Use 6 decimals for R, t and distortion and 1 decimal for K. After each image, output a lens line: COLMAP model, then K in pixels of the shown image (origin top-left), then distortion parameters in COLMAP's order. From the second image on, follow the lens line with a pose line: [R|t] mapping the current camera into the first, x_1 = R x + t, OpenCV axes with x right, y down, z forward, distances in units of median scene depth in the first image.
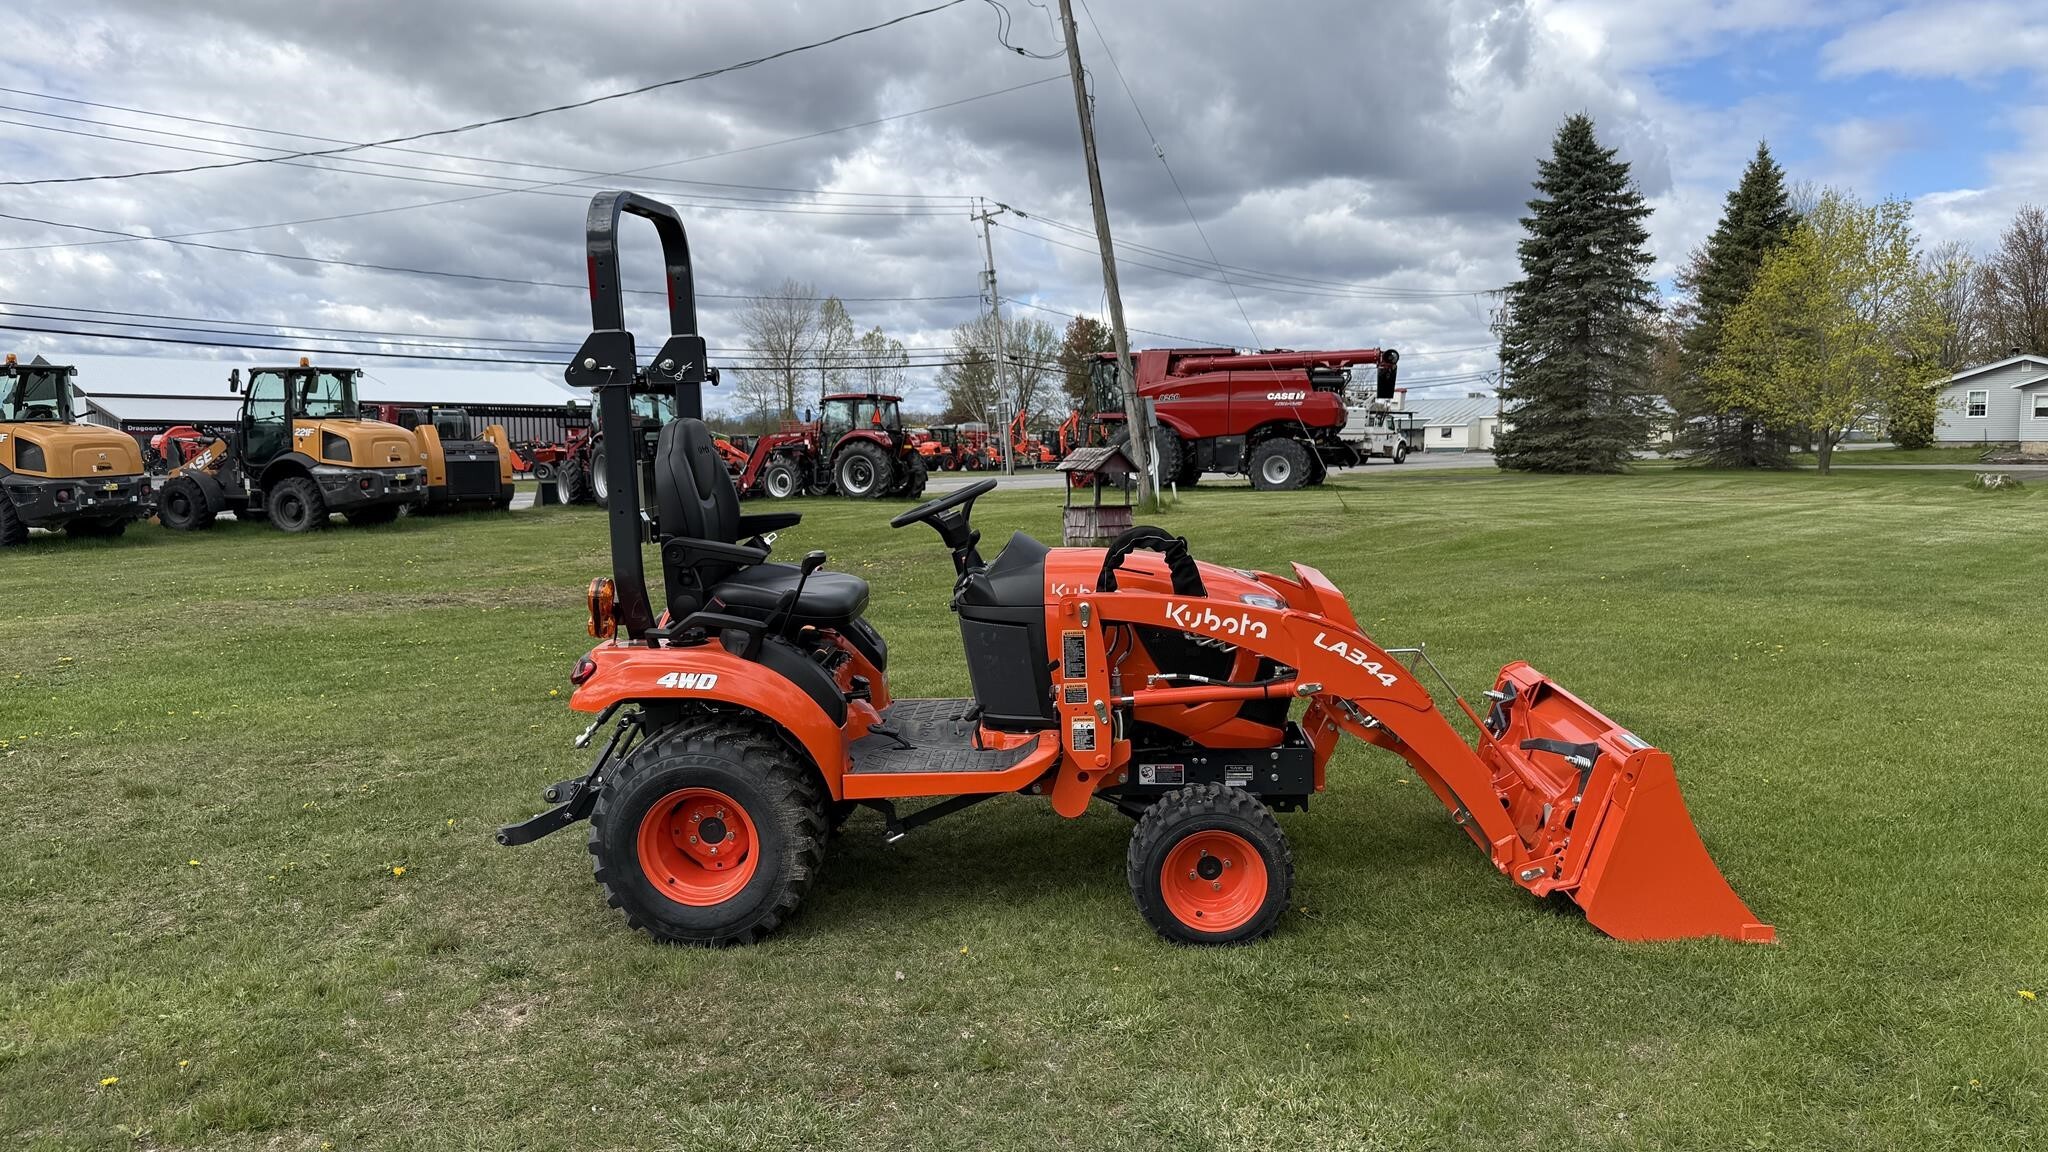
lens RADIAL K [[1437.0, 0, 1029.3], [0, 1437.0, 578.5], [0, 0, 1]] dist [0.041446, -0.064956]
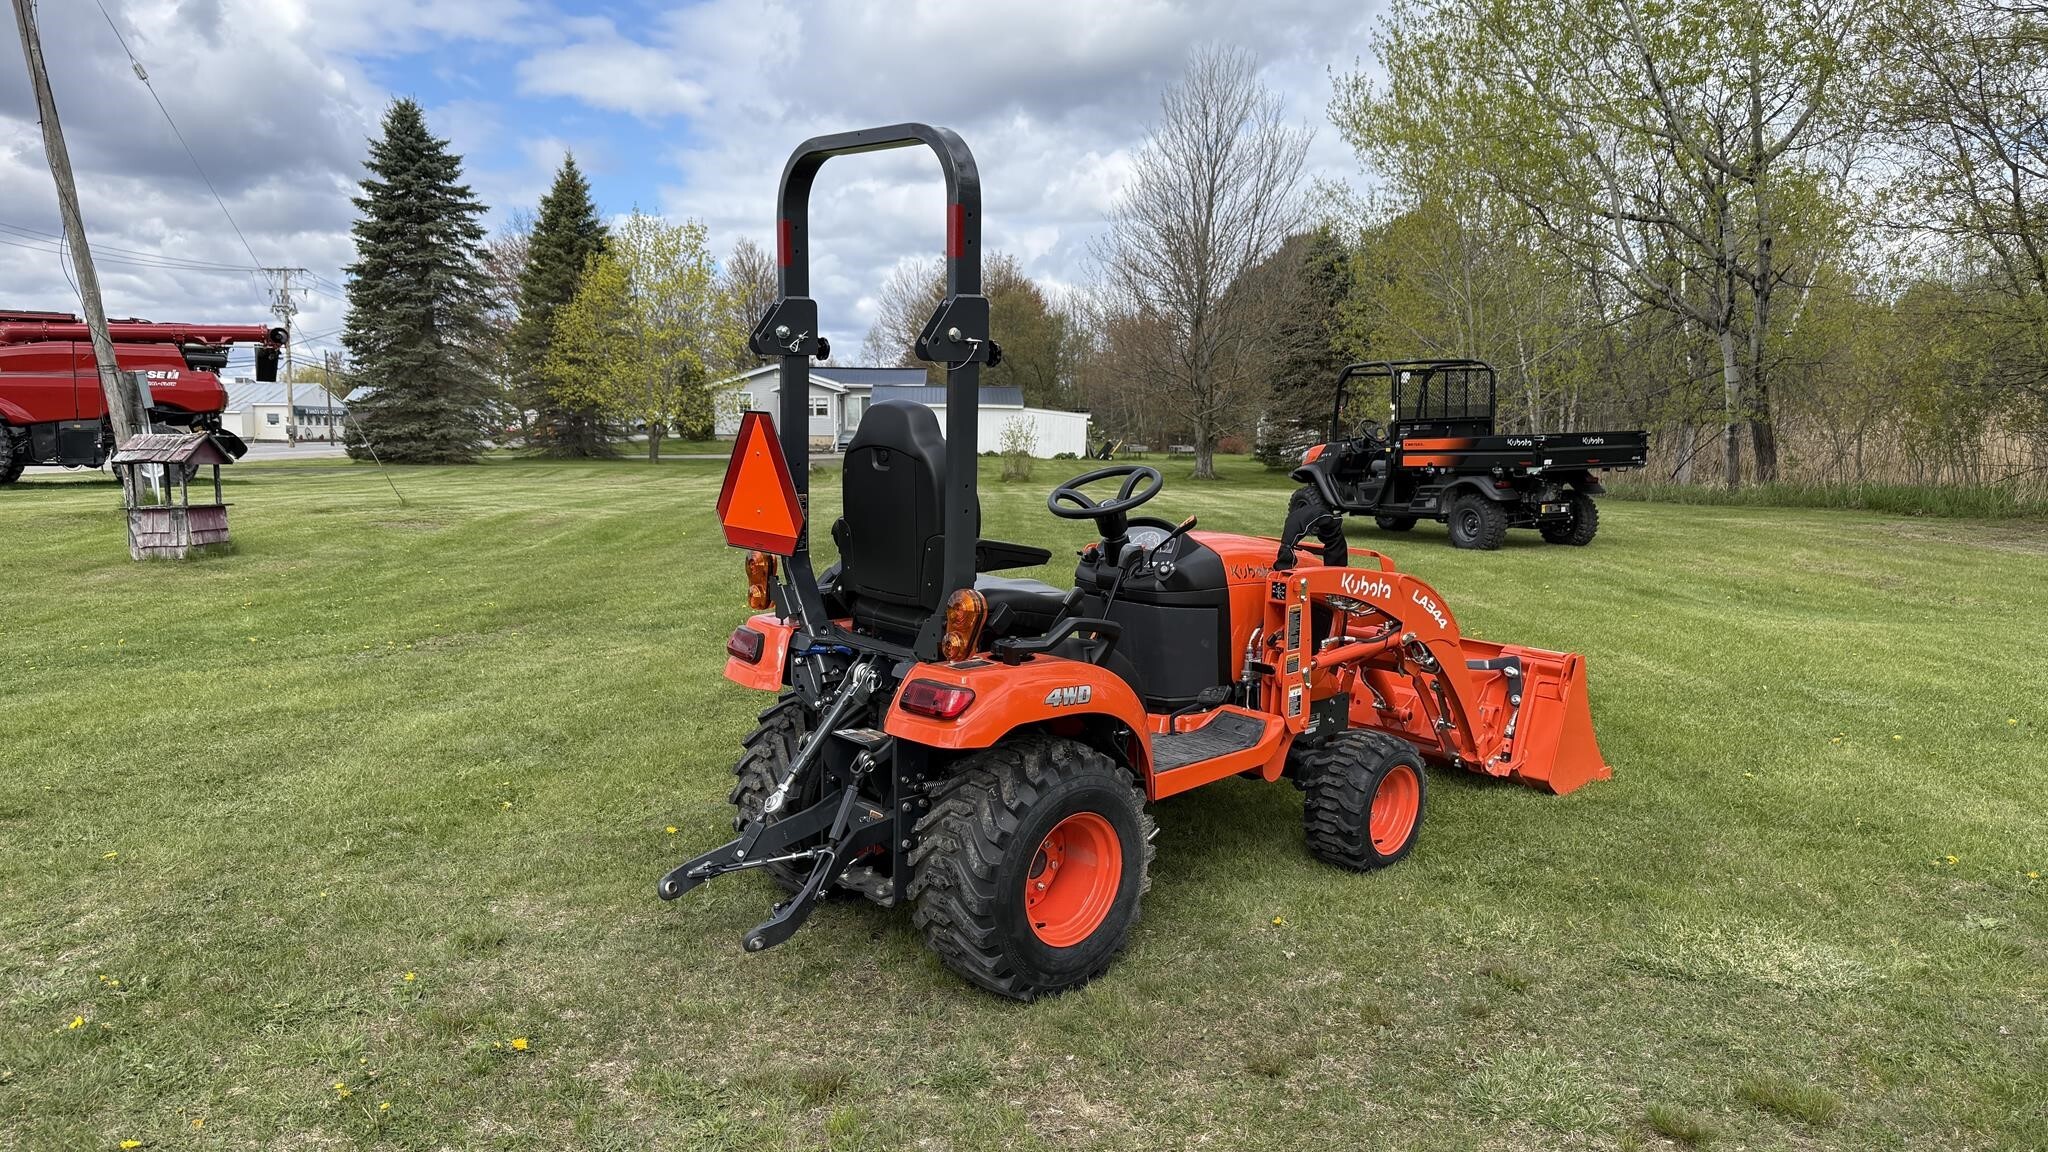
lens RADIAL K [[1437.0, 0, 1014.5], [0, 1437.0, 571.6], [0, 0, 1]] dist [0.041446, -0.064956]
pose [[0.693044, -0.062058, 0.718219, -0.109835], [0.060647, 0.997775, 0.027693, -0.003896], [-0.718339, 0.024365, 0.695266, 0.049473]]
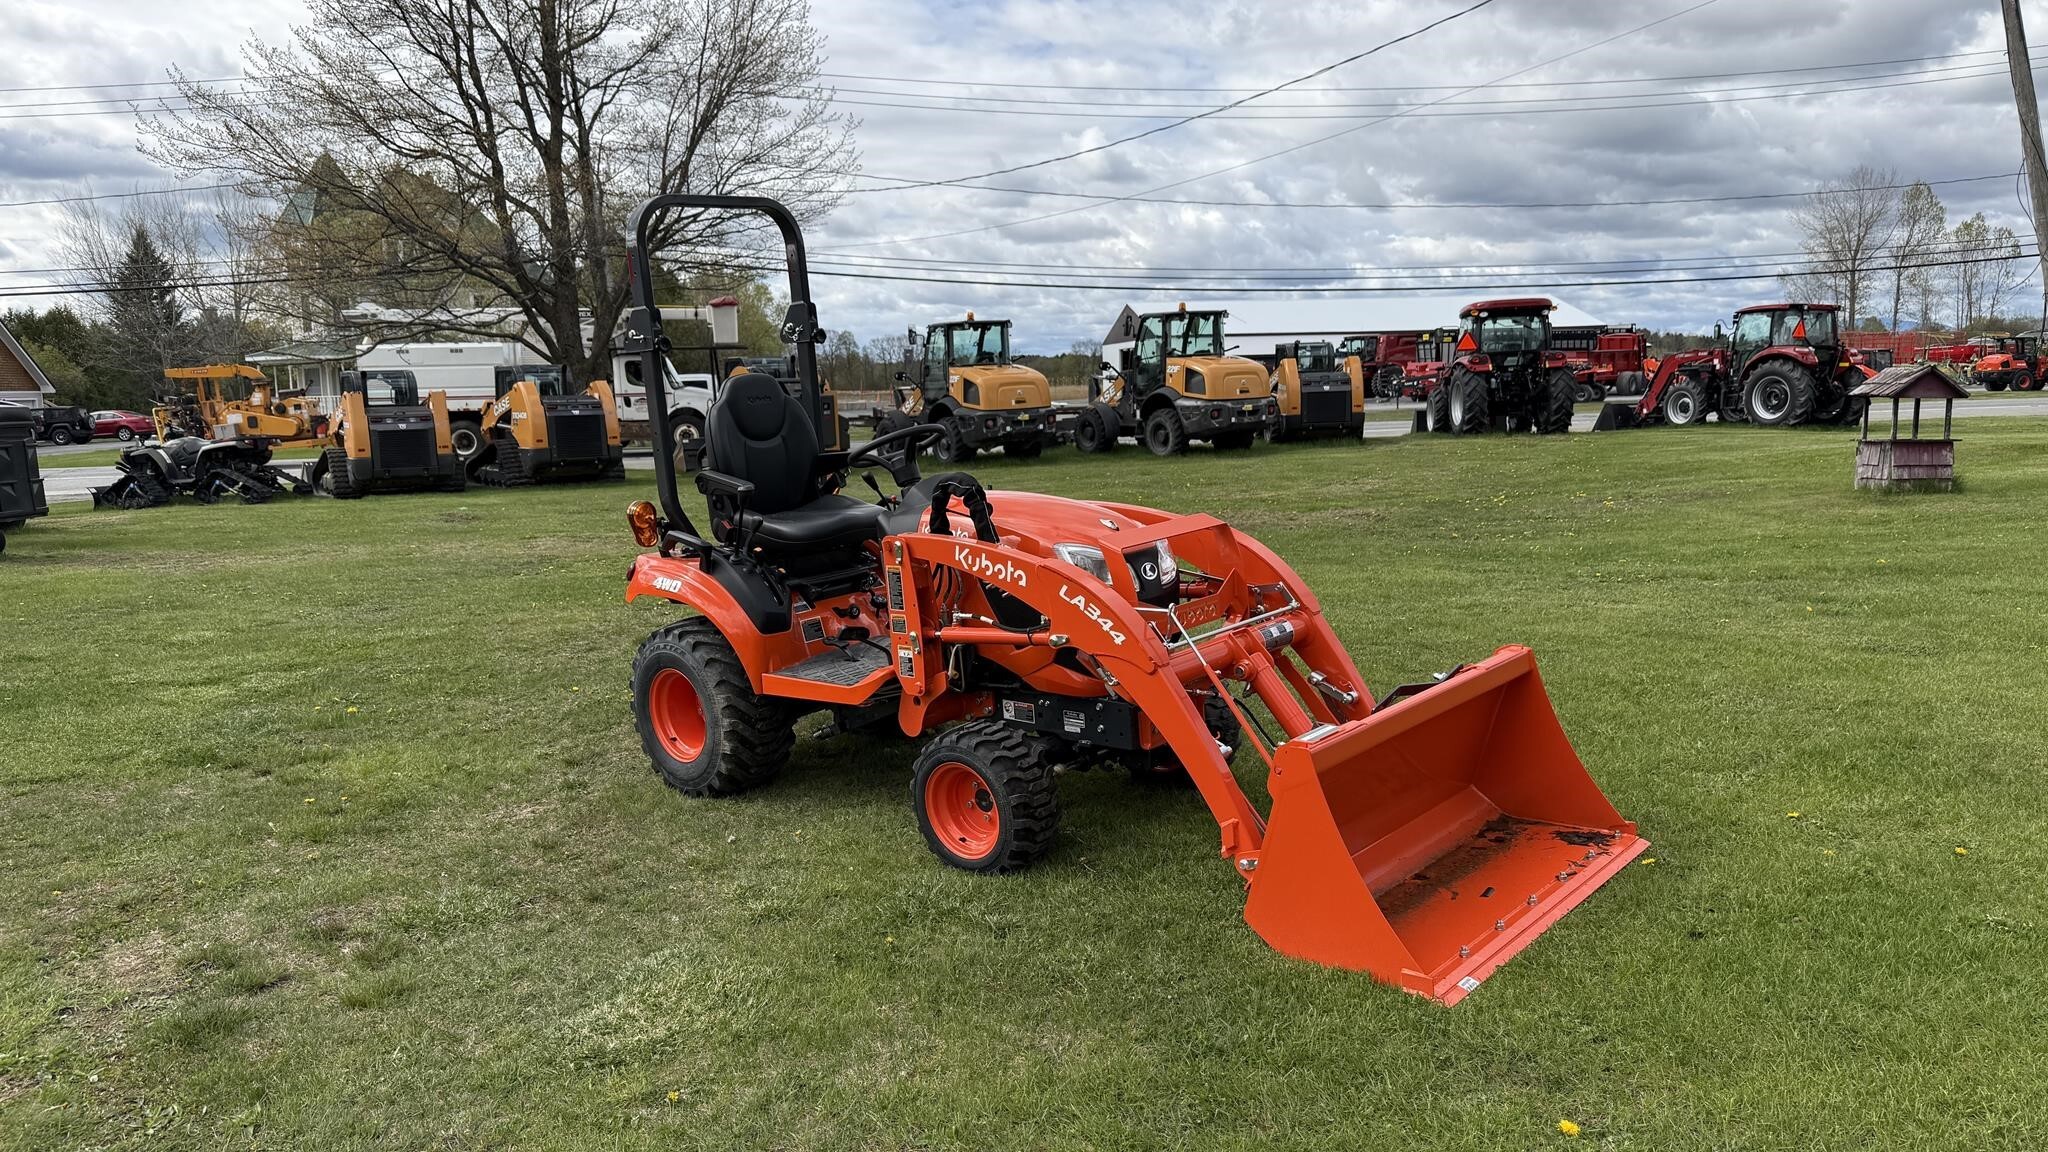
lens RADIAL K [[1437.0, 0, 1008.5], [0, 1437.0, 594.7], [0, 0, 1]] dist [0.041446, -0.064956]
pose [[0.762613, 0.078348, -0.642093, 0.099036], [-0.037553, 0.996326, 0.076970, -0.003646], [0.645764, -0.034585, 0.762753, 0.027523]]
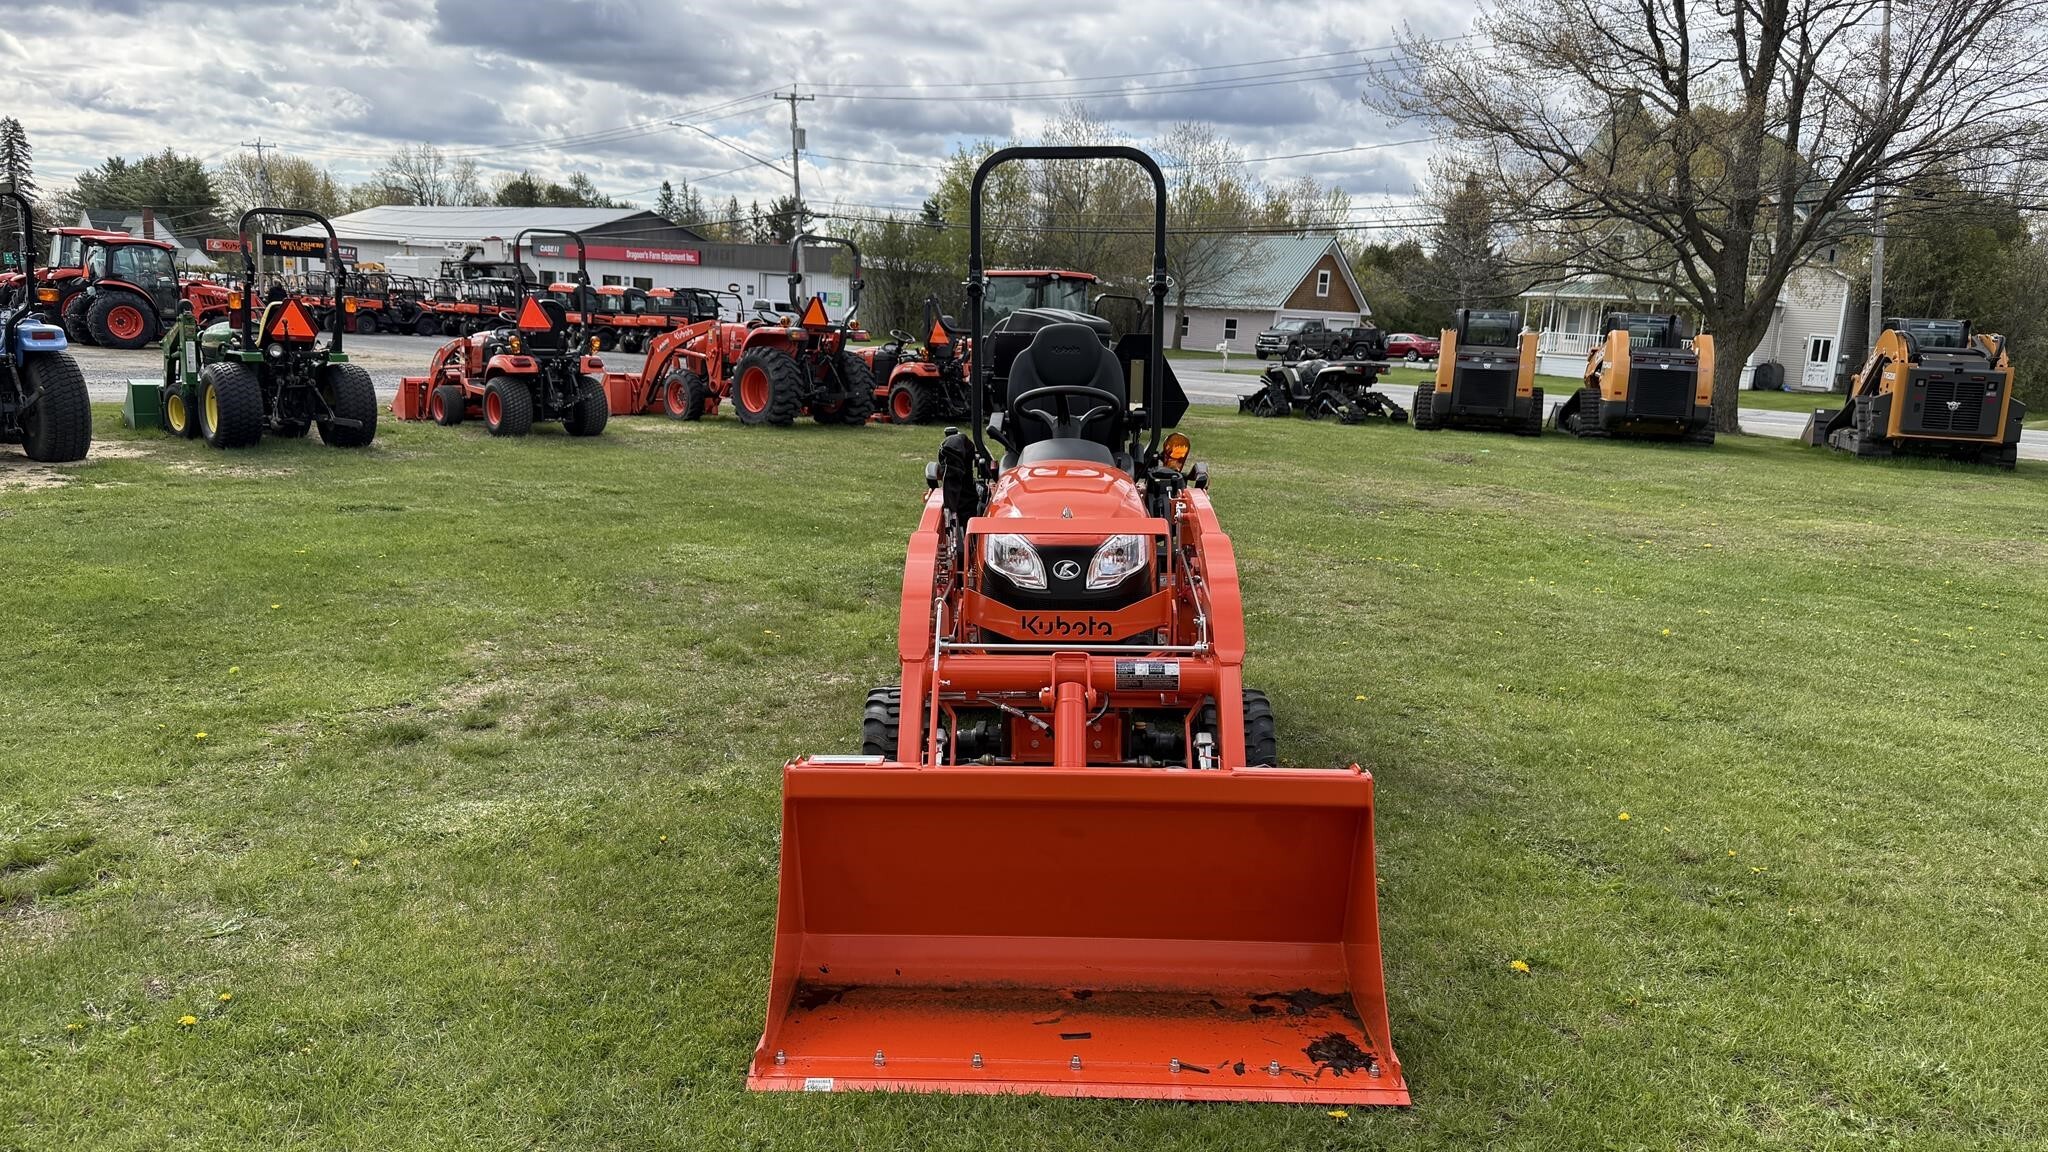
lens RADIAL K [[1437.0, 0, 1006.4], [0, 1437.0, 576.6], [0, 0, 1]] dist [0.041446, -0.064956]
pose [[0.021631, 0.187970, -0.981937, 0.135715], [-0.142343, 0.972740, 0.183074, -0.015292], [0.989581, 0.135812, 0.047798, 0.116613]]
